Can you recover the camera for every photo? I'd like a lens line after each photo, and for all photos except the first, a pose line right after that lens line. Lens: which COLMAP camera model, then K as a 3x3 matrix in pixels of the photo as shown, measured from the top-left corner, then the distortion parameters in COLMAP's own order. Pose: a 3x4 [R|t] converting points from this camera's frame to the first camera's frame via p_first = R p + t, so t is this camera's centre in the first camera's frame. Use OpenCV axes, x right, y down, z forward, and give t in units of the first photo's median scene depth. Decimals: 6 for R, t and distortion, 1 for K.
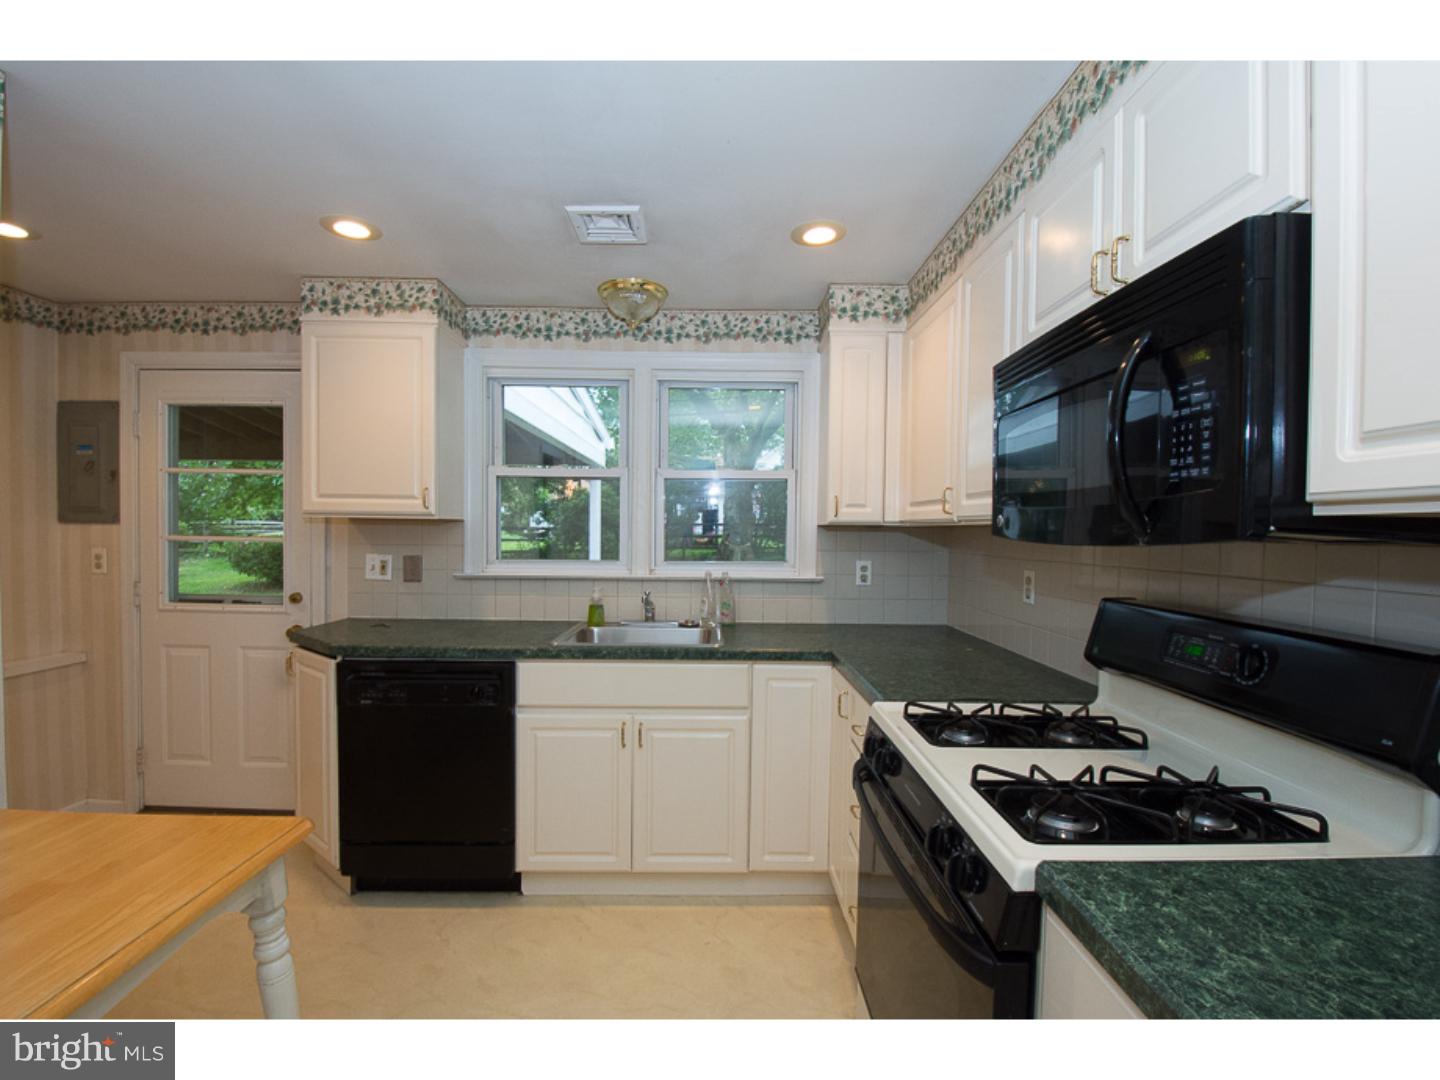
lens RADIAL K [[629.6, 0, 728.0], [0, 629.6, 551.4], [0, 0, 1]] dist [0.018622, -0.021901]
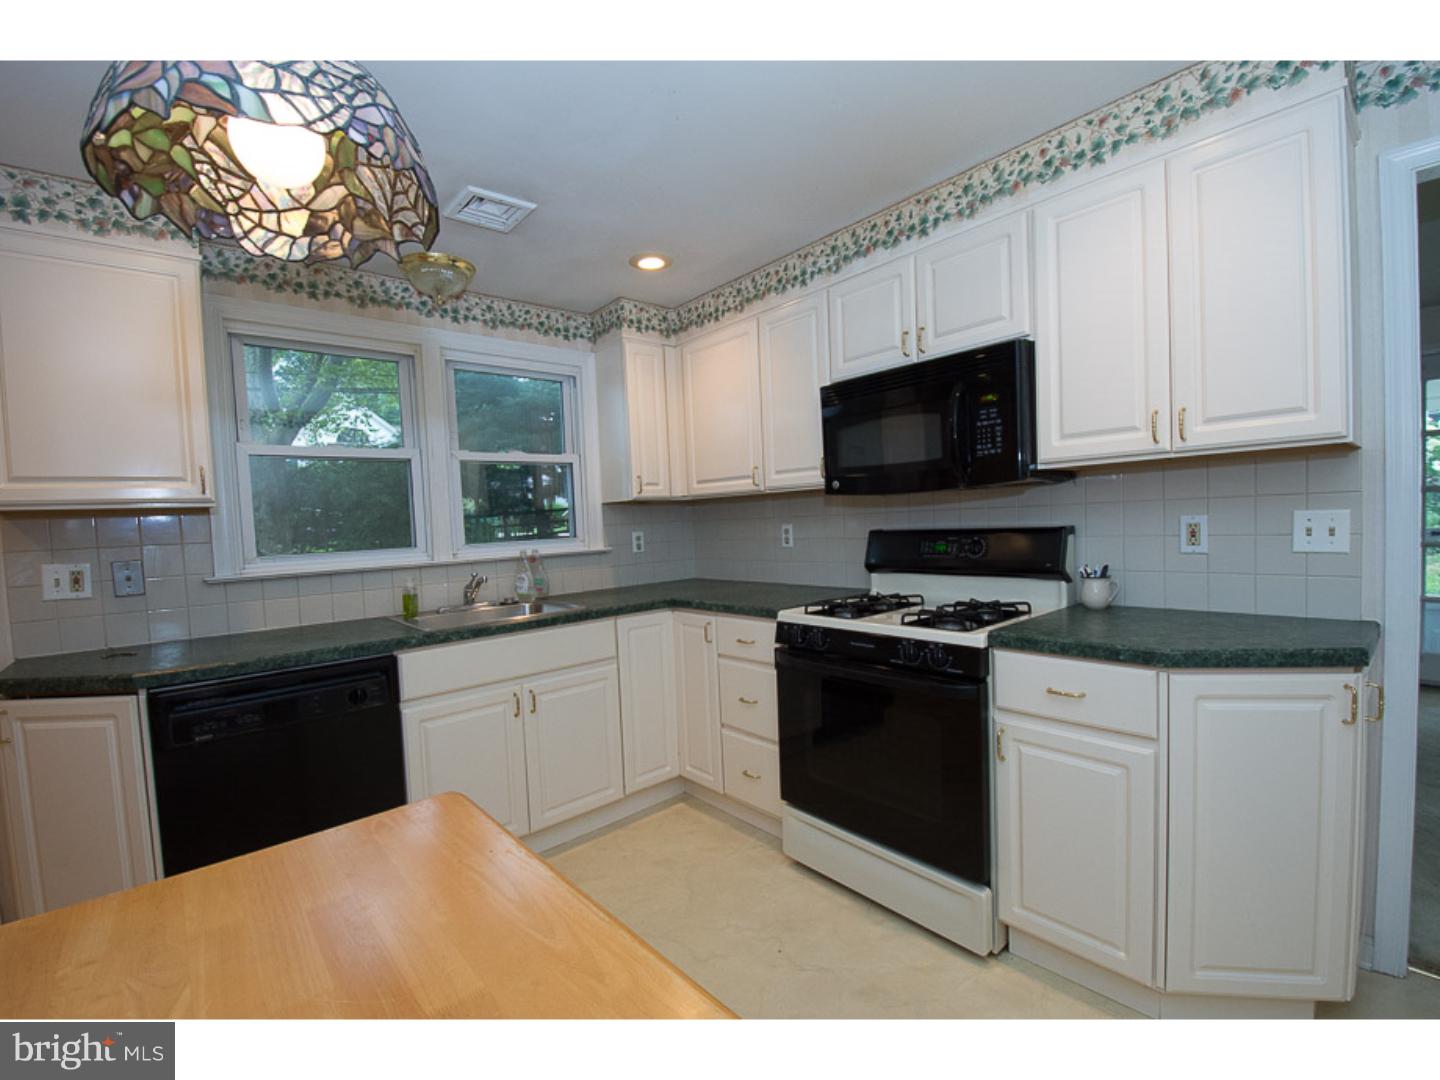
lens RADIAL K [[628.0, 0, 721.4], [0, 628.0, 551.7], [0, 0, 1]] dist [0.015186, -0.021185]
pose [[0.759397, -0.080245, 0.645660, -0.500195], [0.075577, 0.996527, 0.034962, 0.025921], [-0.646223, 0.022247, 0.762824, -0.013150]]
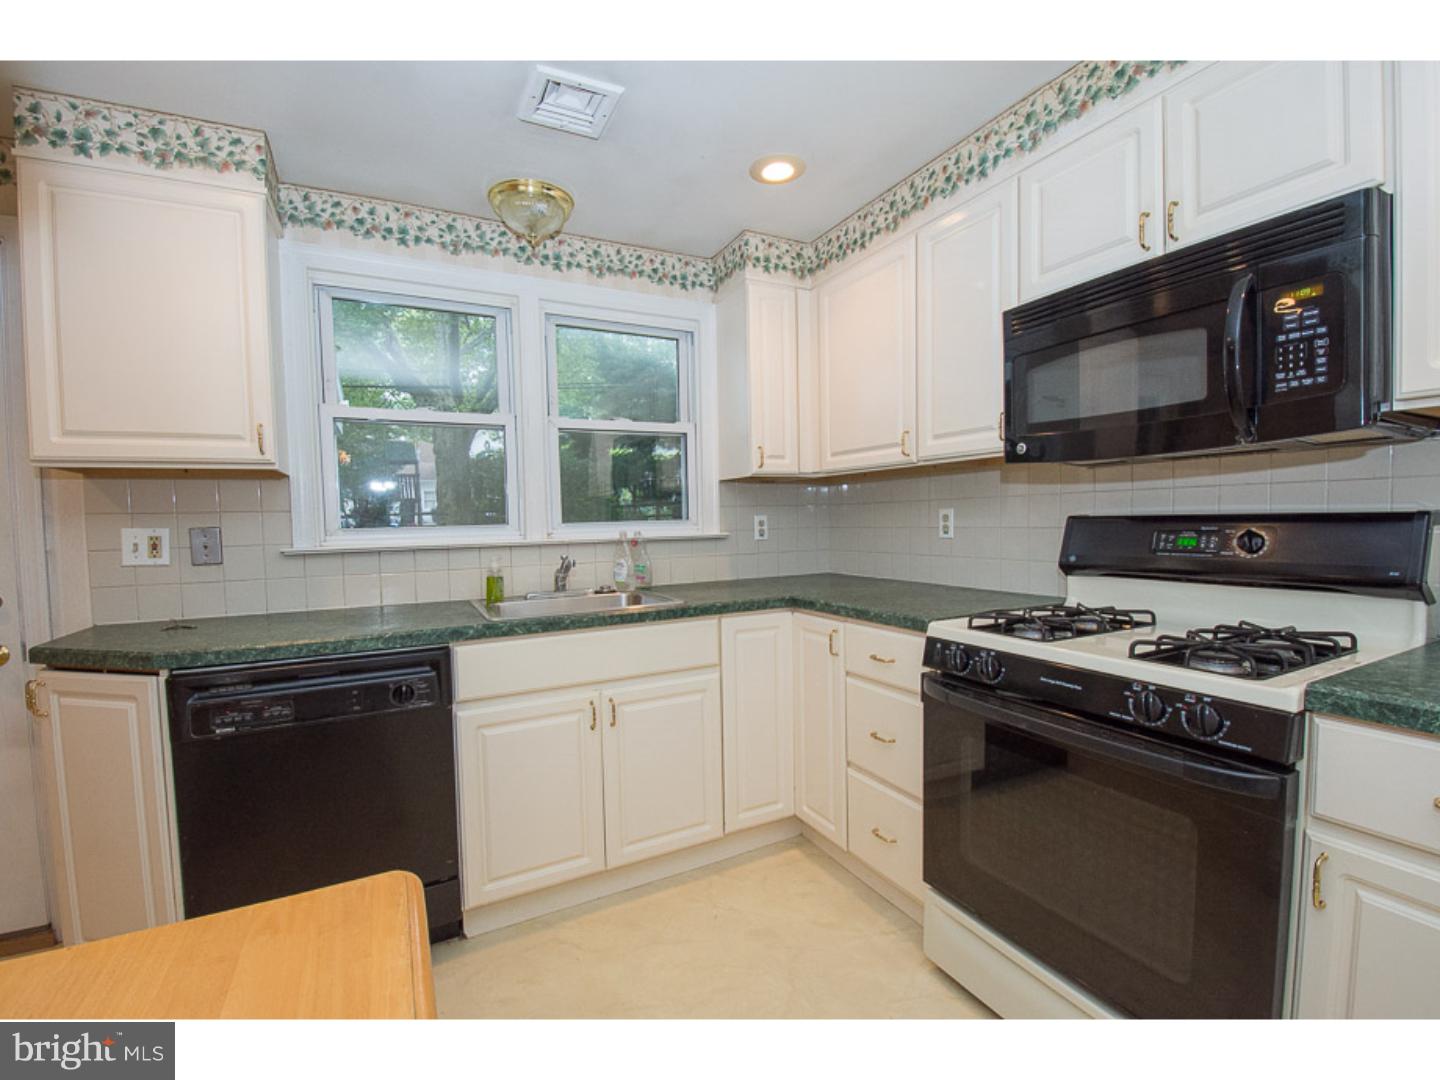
lens RADIAL K [[628.0, 0, 721.4], [0, 628.0, 551.7], [0, 0, 1]] dist [0.015186, -0.021185]
pose [[0.893554, -0.056641, 0.445369, -0.339004], [0.048942, 0.998387, 0.028780, 0.046718], [-0.446280, -0.003919, 0.894885, 0.138514]]
